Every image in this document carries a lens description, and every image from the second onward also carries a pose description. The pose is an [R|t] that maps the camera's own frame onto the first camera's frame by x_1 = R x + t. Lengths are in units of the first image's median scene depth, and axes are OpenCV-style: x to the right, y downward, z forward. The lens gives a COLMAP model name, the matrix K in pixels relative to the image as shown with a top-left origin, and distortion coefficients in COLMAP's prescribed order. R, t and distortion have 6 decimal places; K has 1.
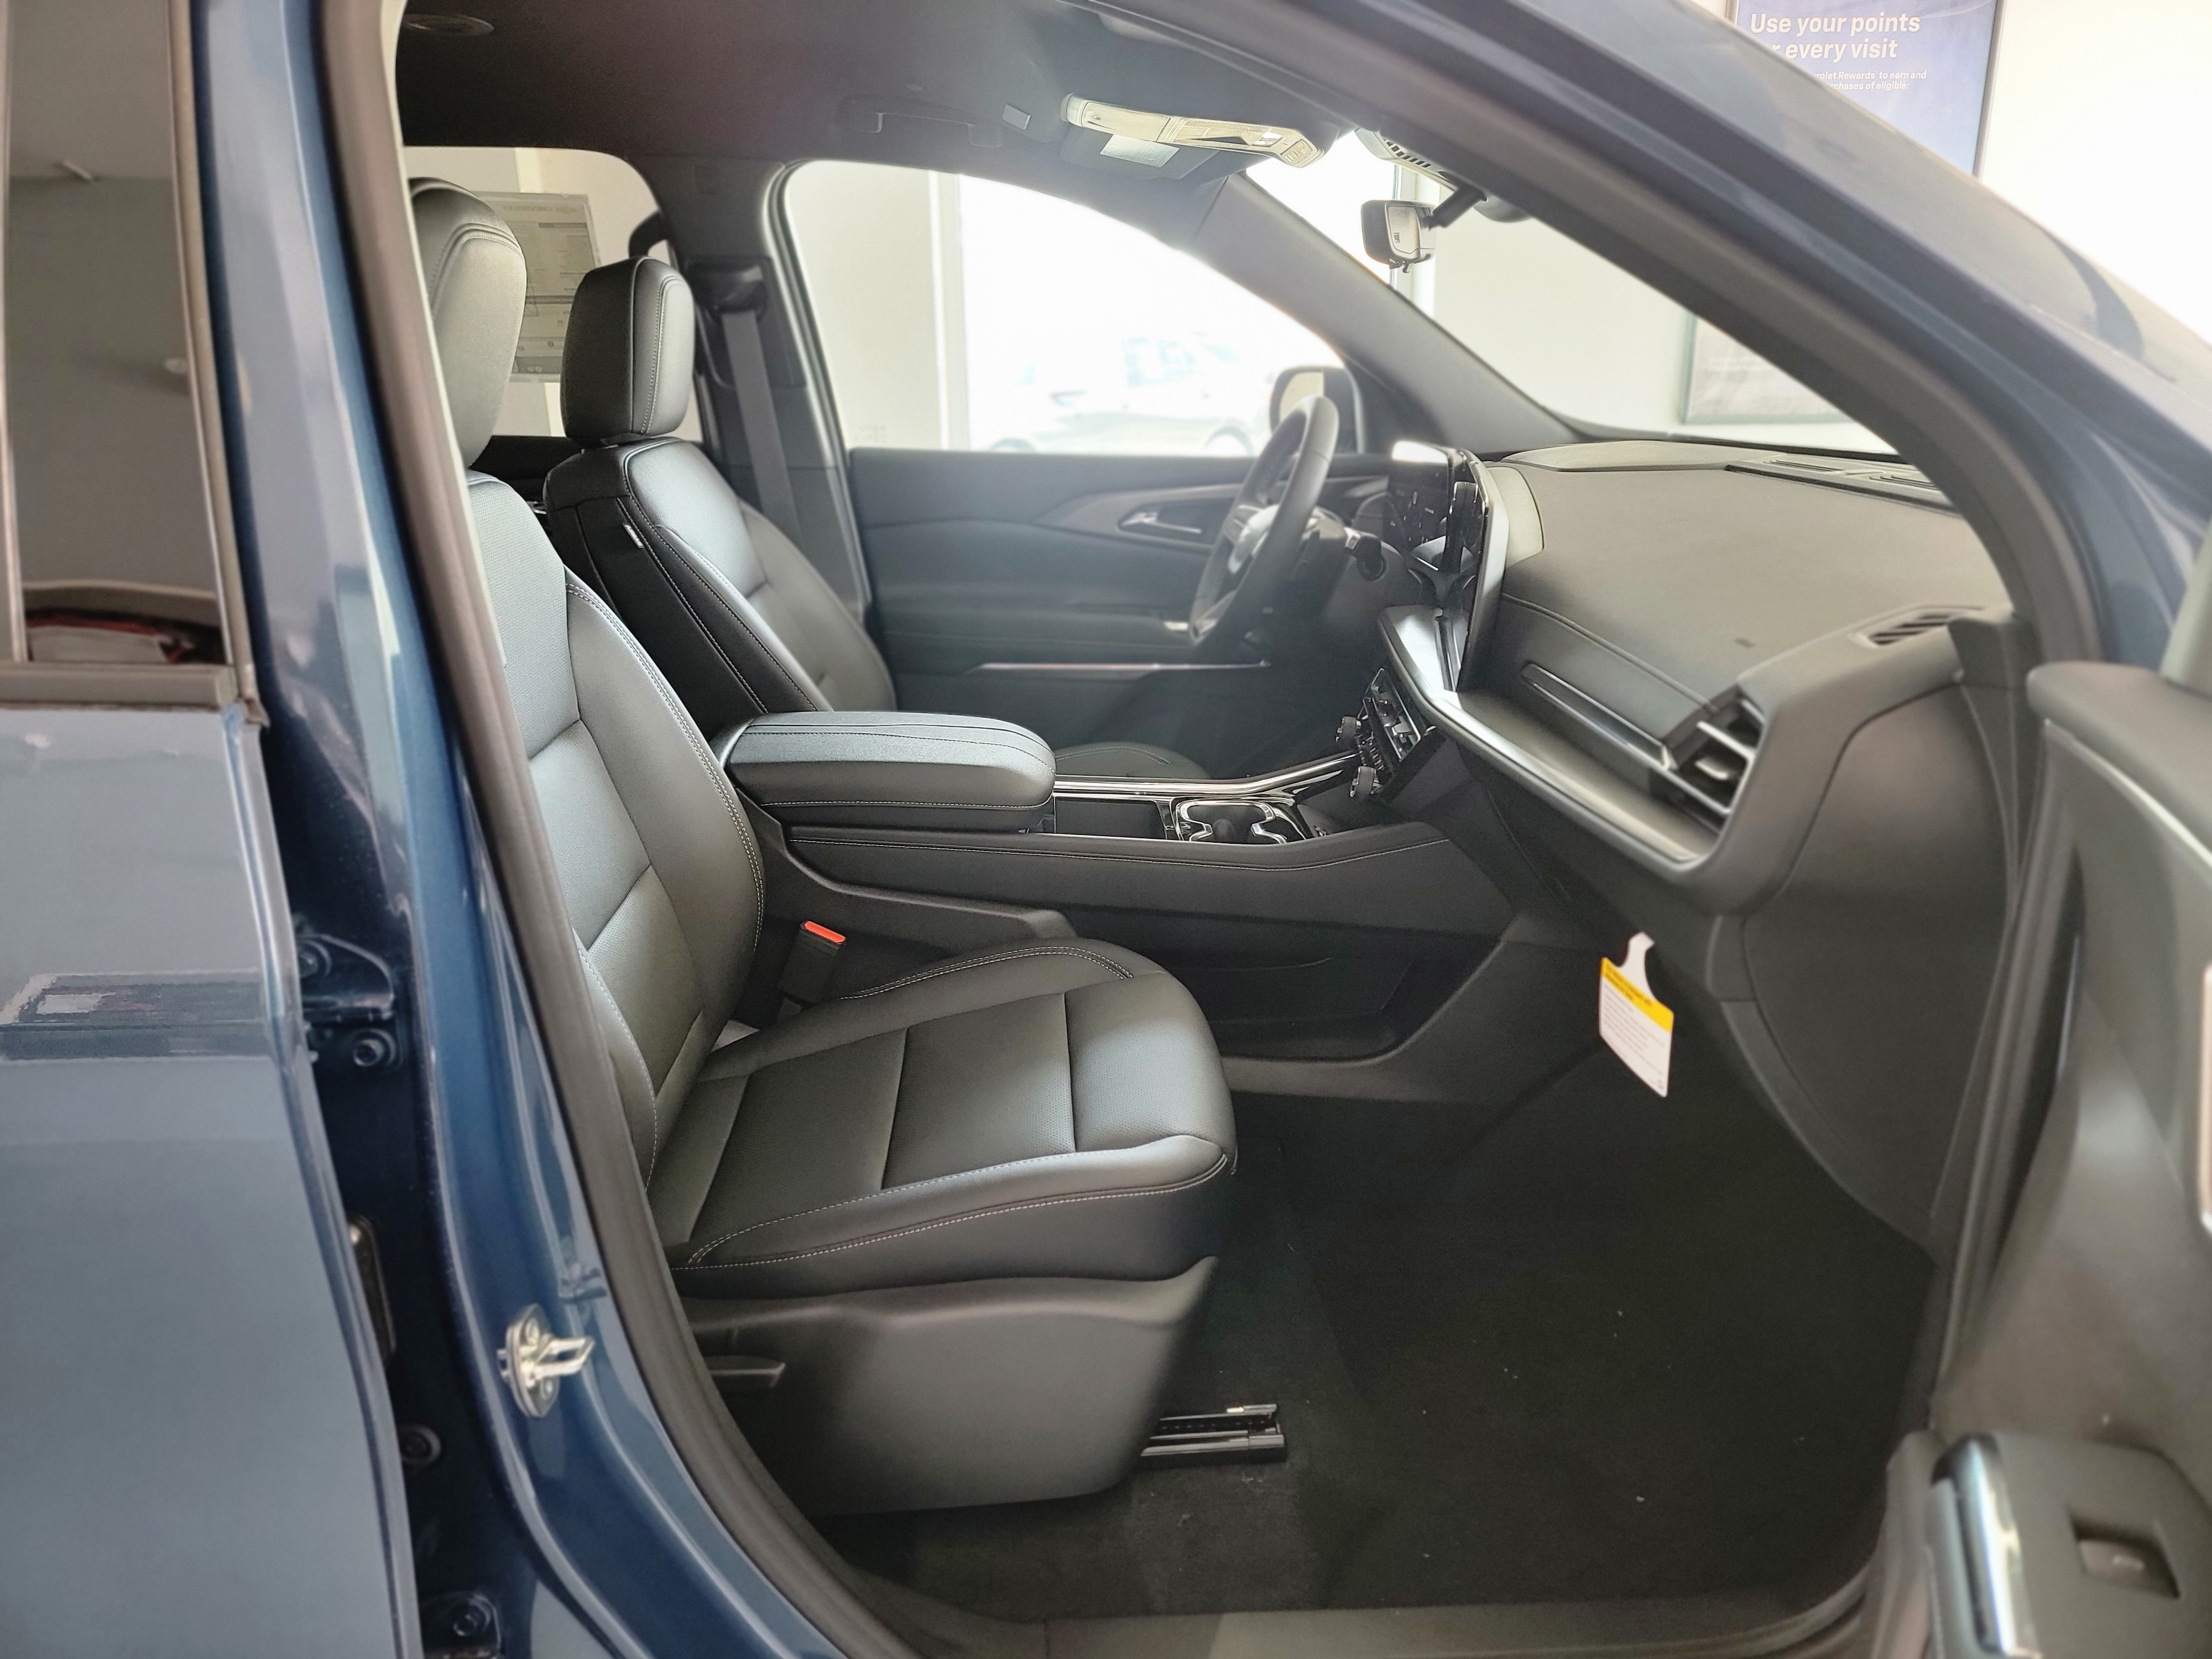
lens RADIAL K [[1542.0, 0, 1112.0], [0, 1542.0, 821.1], [0, 0, 1]] dist [0.081797, -0.074808]
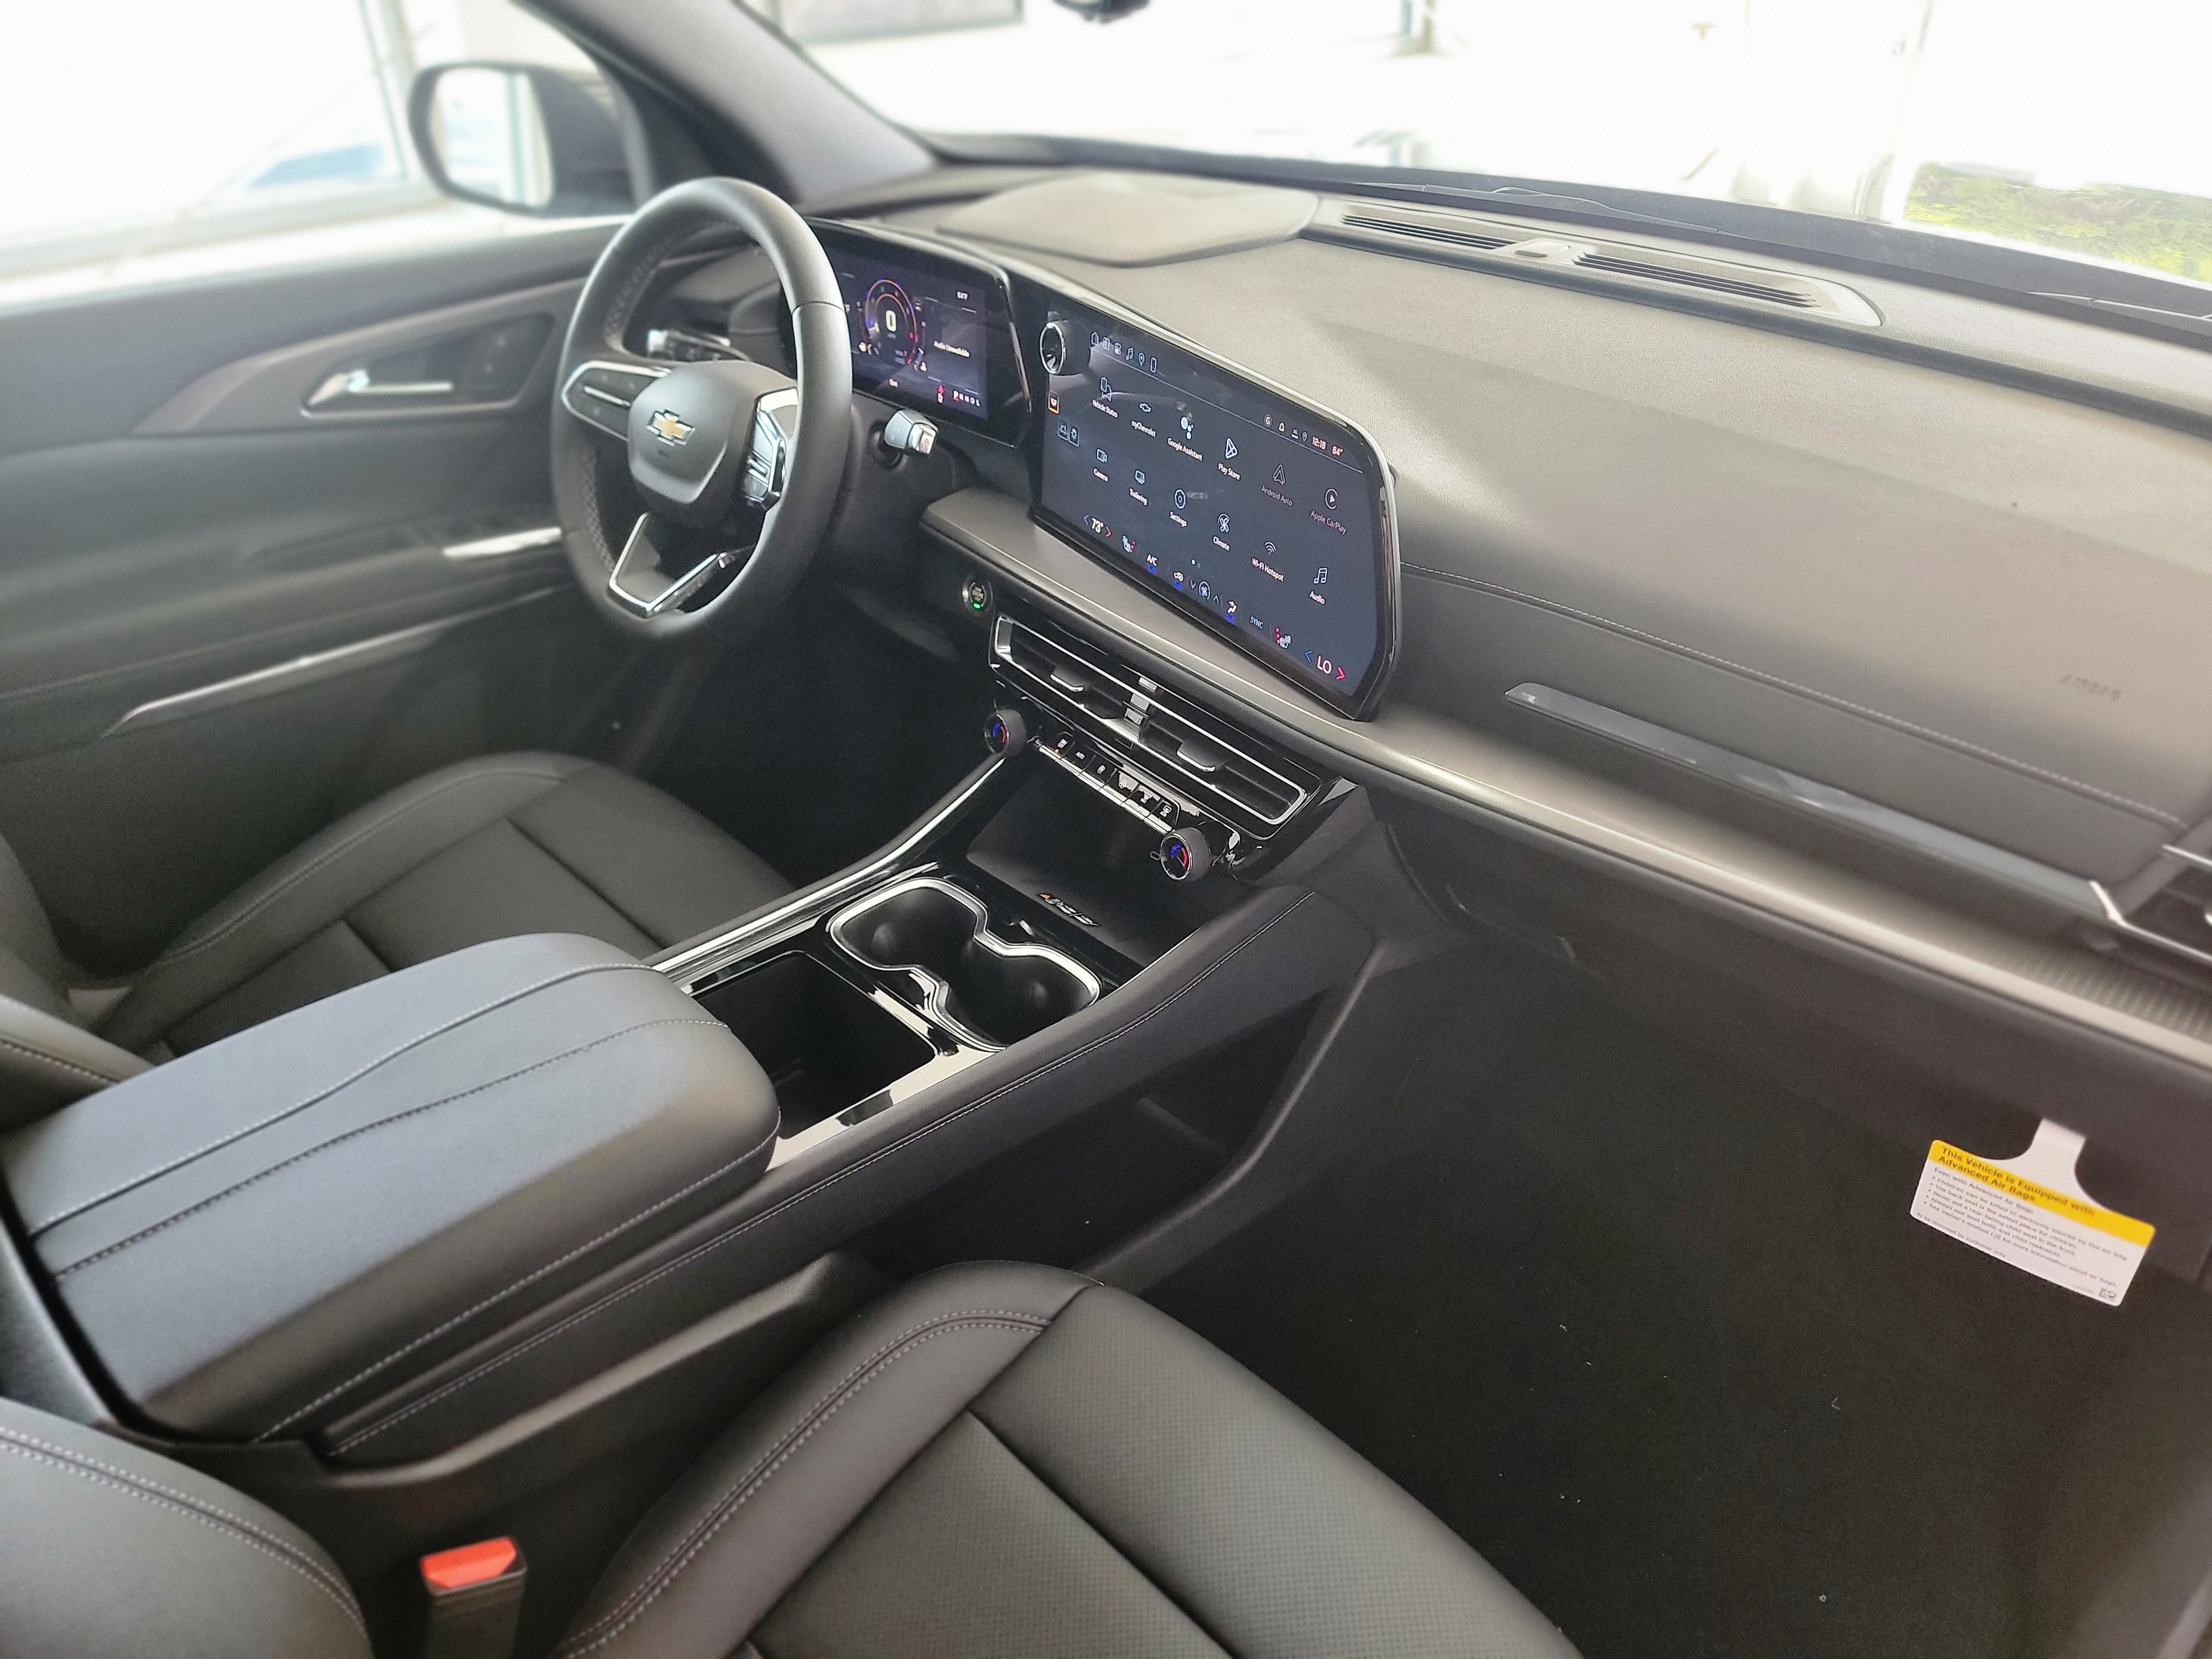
lens RADIAL K [[1542.0, 0, 1149.5], [0, 1542.0, 826.1], [0, 0, 1]] dist [0.081797, -0.074808]
pose [[0.731038, -0.354928, 0.582761, -0.158177], [0.197076, 0.927495, 0.317668, -0.170051], [-0.653257, -0.117379, 0.747982, 0.354273]]
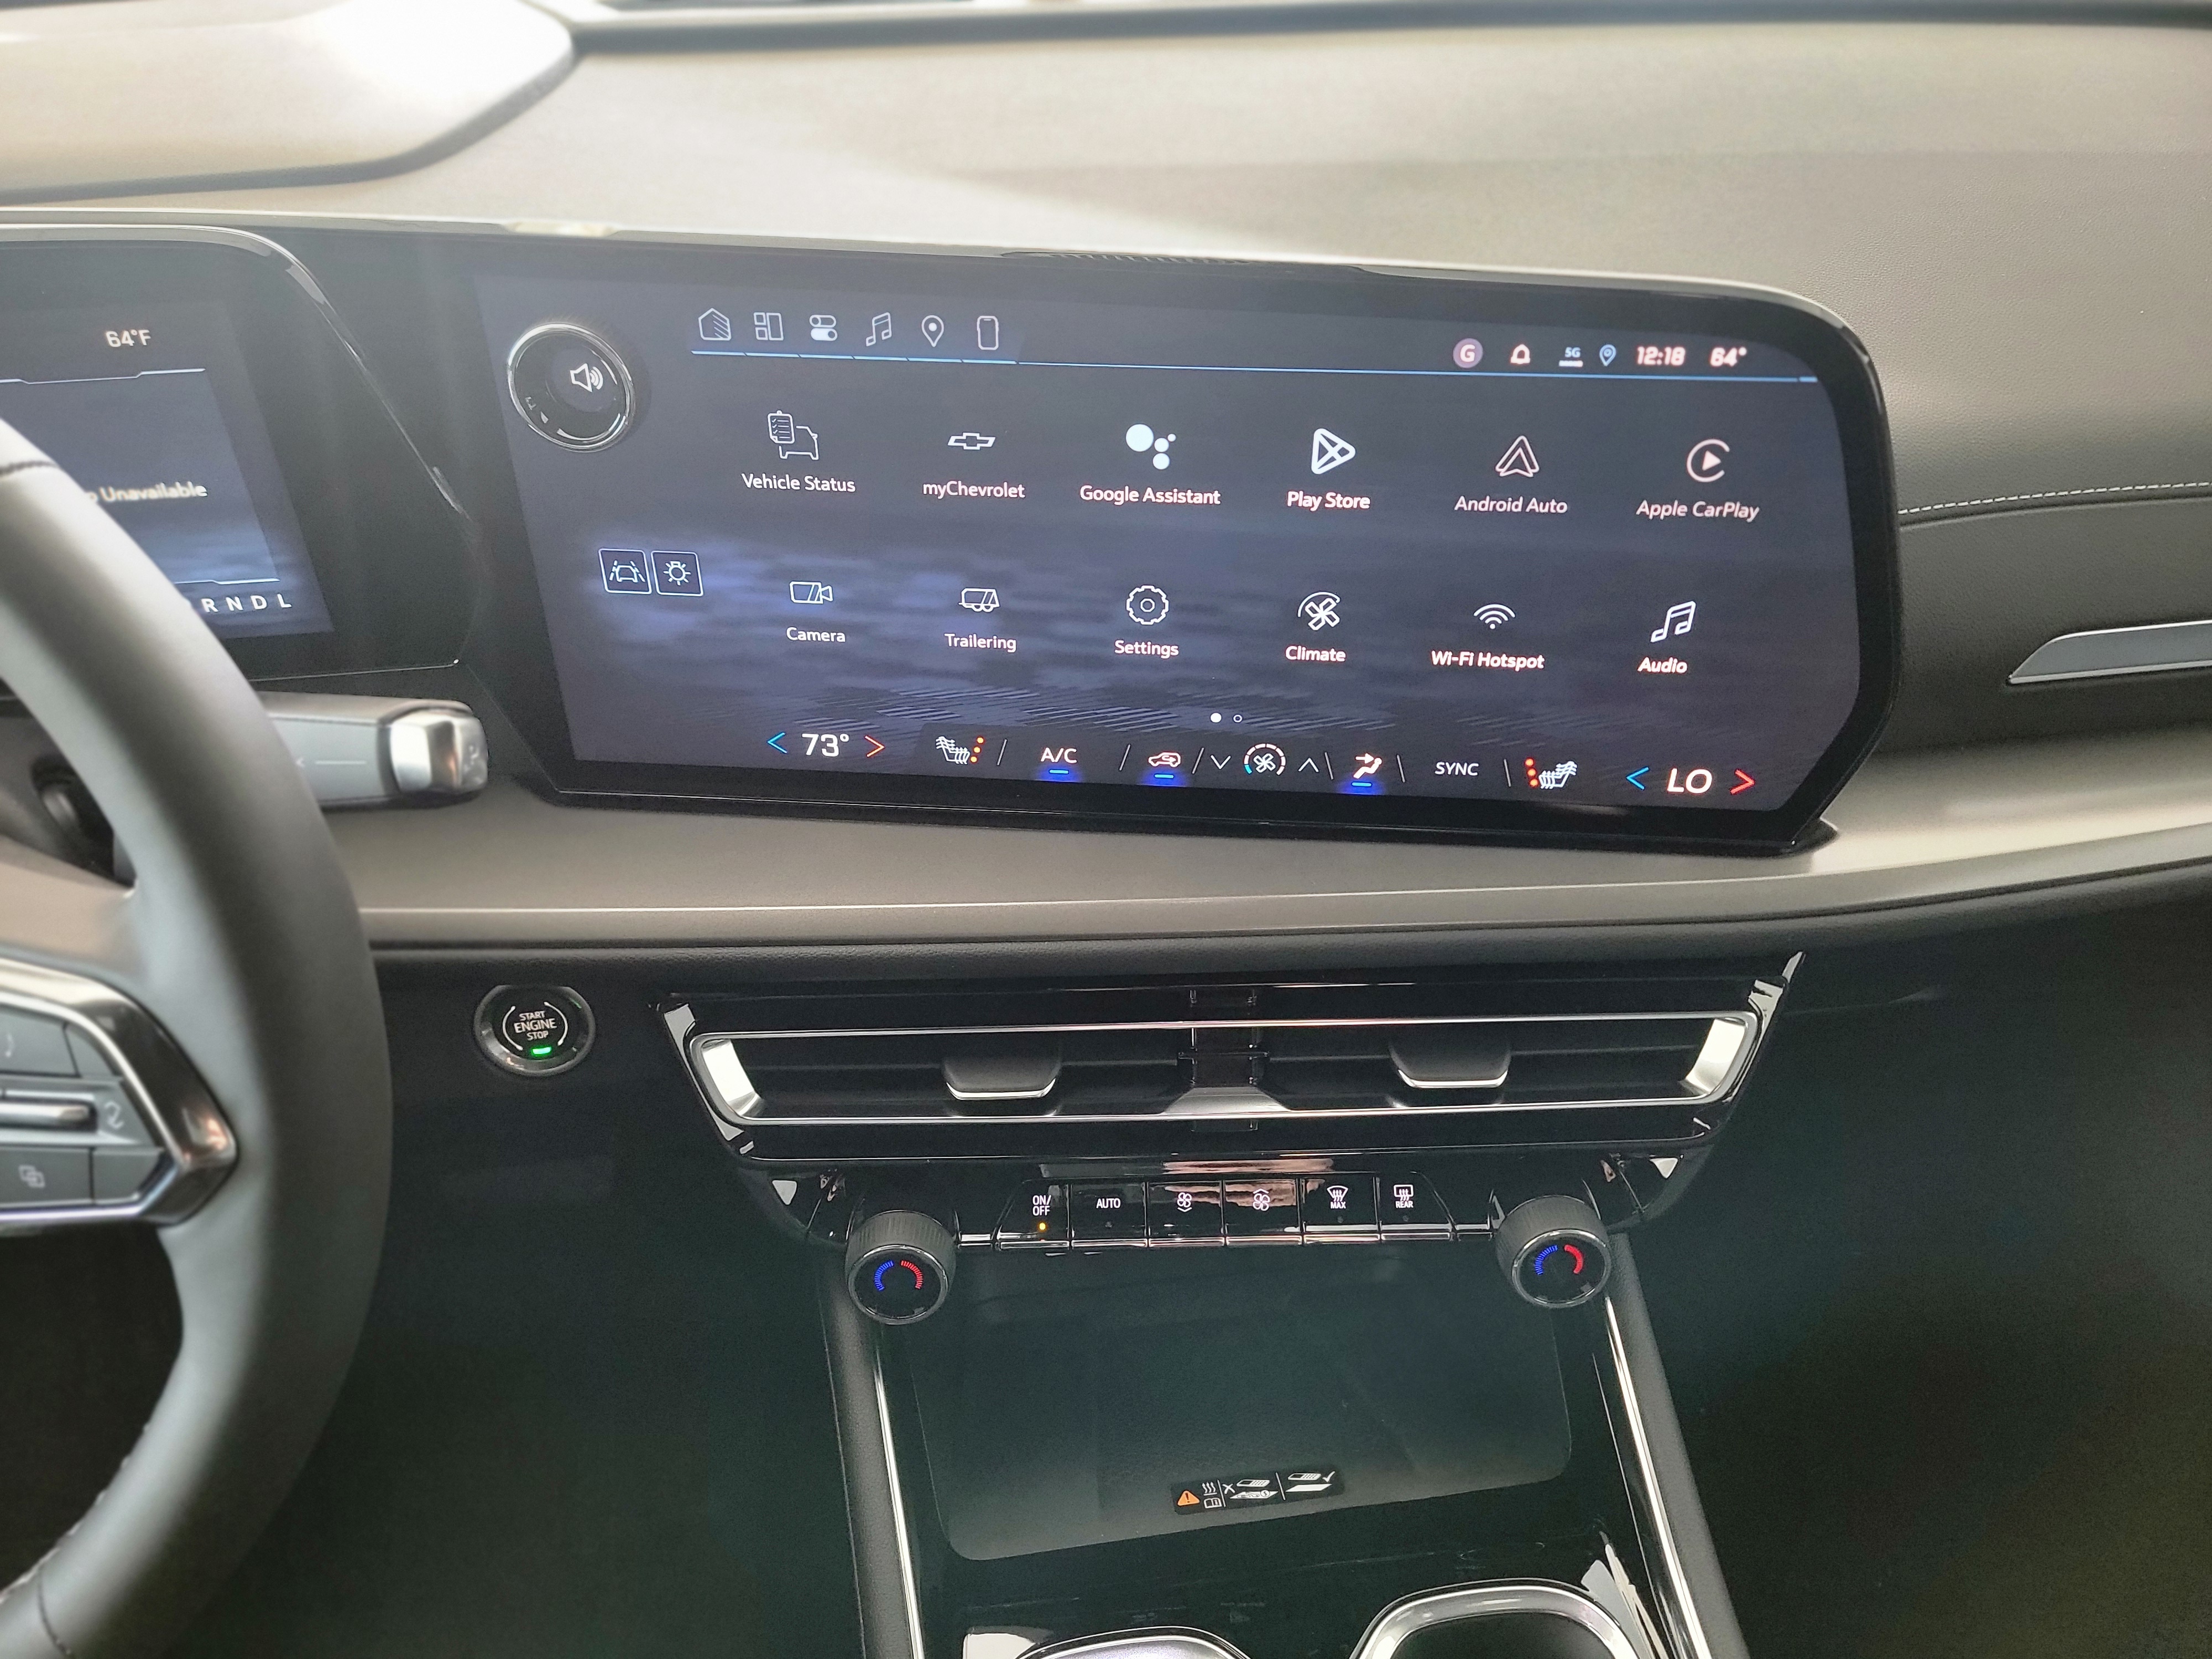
lens RADIAL K [[1542.0, 0, 1115.1], [0, 1542.0, 831.1], [0, 0, 1]] dist [0.081797, -0.074808]
pose [[-0.104684, -0.589361, 0.801058, -0.028458], [0.304978, 0.747650, 0.589922, -0.211374], [-0.946588, 0.306061, 0.101475, 0.697242]]
